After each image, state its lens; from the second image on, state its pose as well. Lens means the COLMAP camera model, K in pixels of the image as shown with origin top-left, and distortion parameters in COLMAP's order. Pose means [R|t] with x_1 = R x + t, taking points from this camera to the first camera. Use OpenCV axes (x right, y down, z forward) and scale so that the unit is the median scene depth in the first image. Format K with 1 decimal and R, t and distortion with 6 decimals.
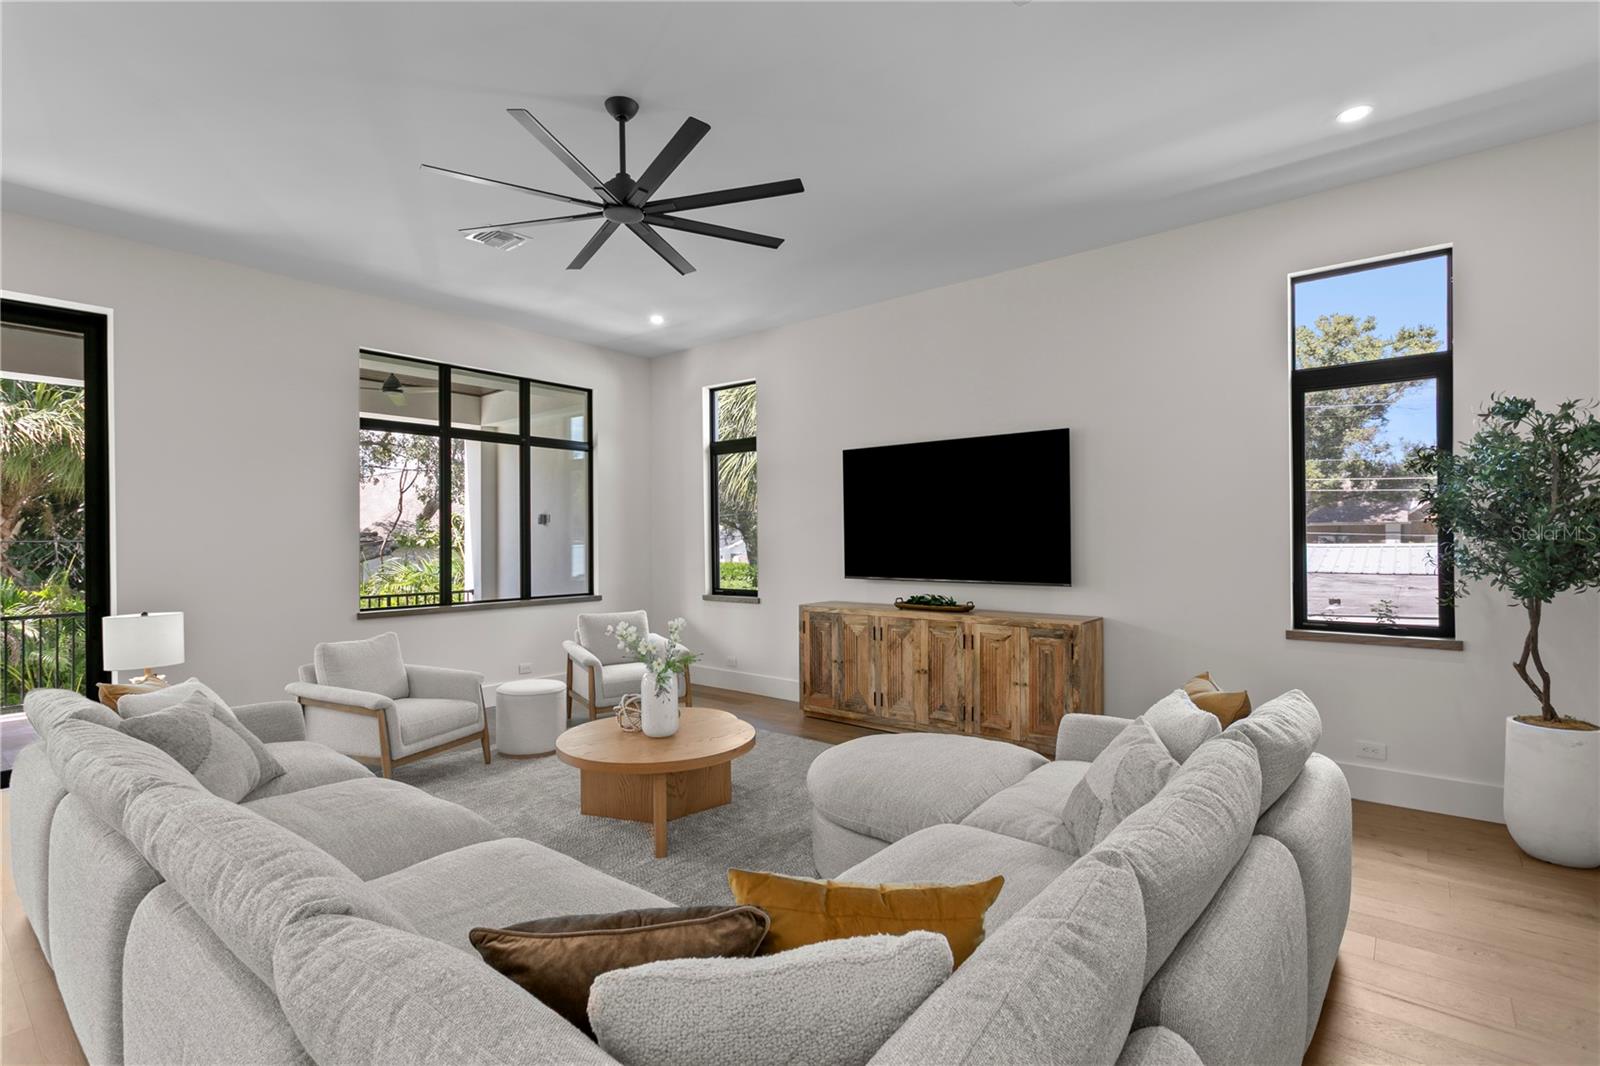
lens RADIAL K [[762.8, 0, 794.0], [0, 762.8, 536.6], [0, 0, 1]] dist [0.013099, 0.000990]
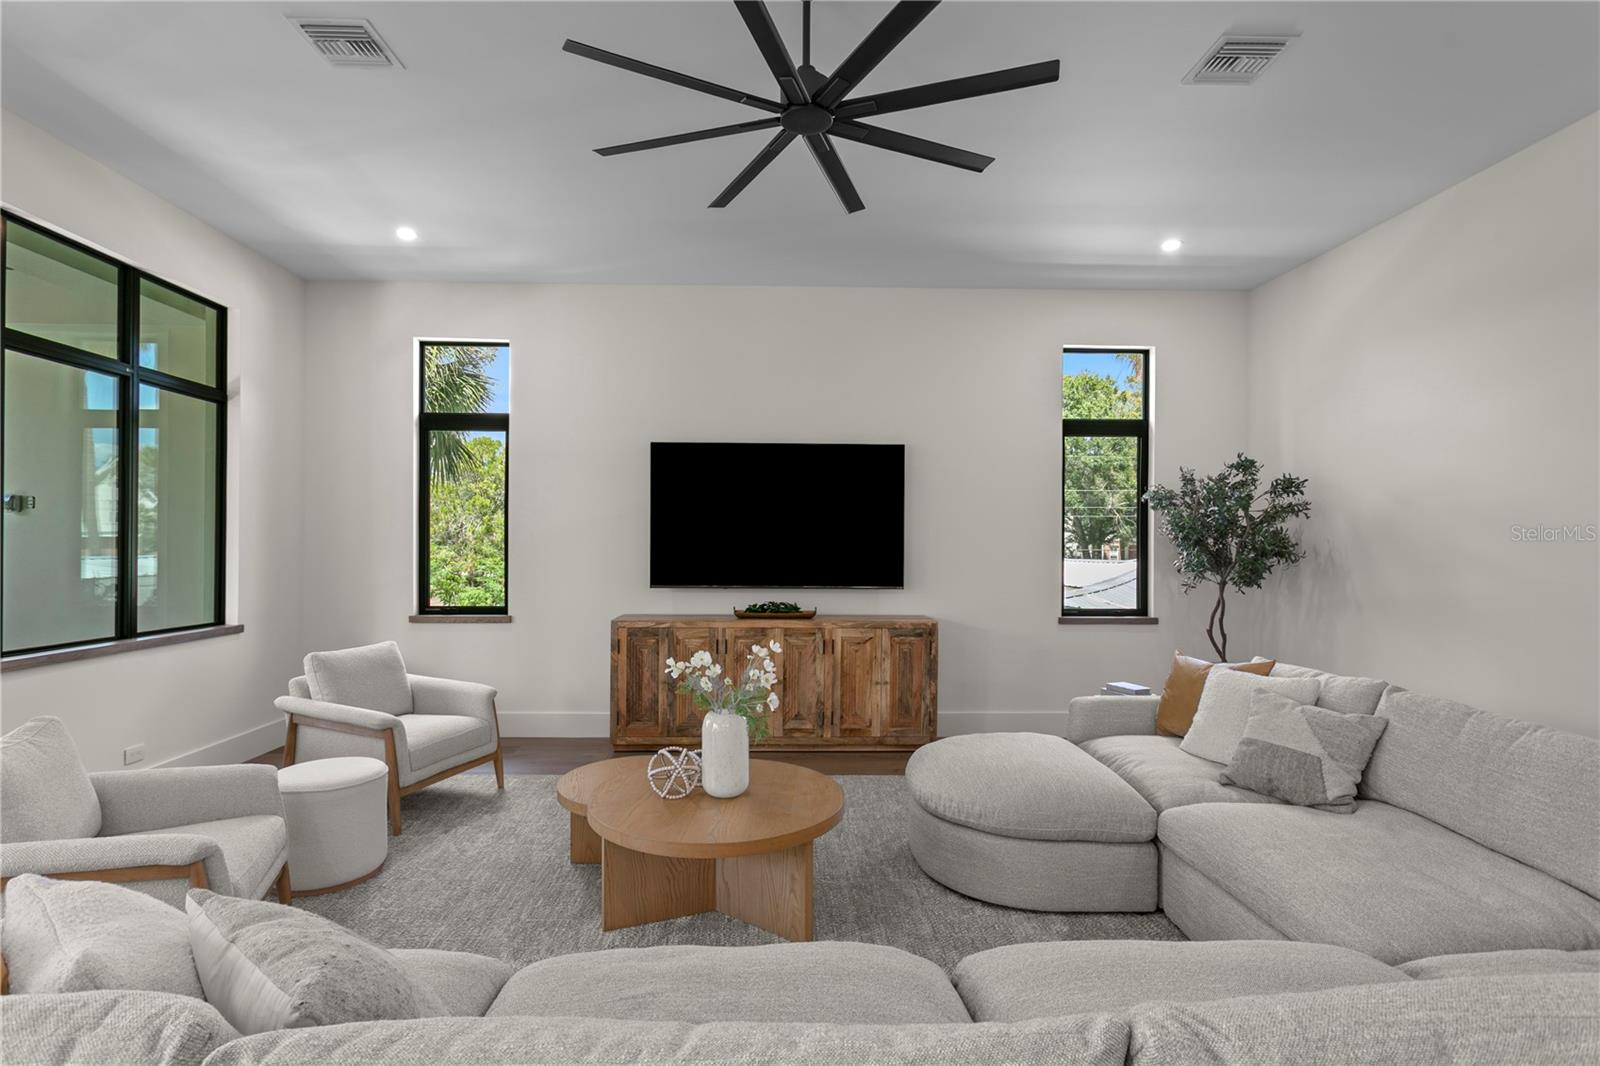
lens RADIAL K [[762.8, 0, 795.8], [0, 762.8, 538.8], [0, 0, 1]] dist [0.013099, 0.000990]
pose [[0.750892, 0.016500, 0.660219, -0.444308], [-0.012330, 0.999864, -0.010966, 0.006585], [-0.660310, 0.000094, 0.750993, 0.258724]]
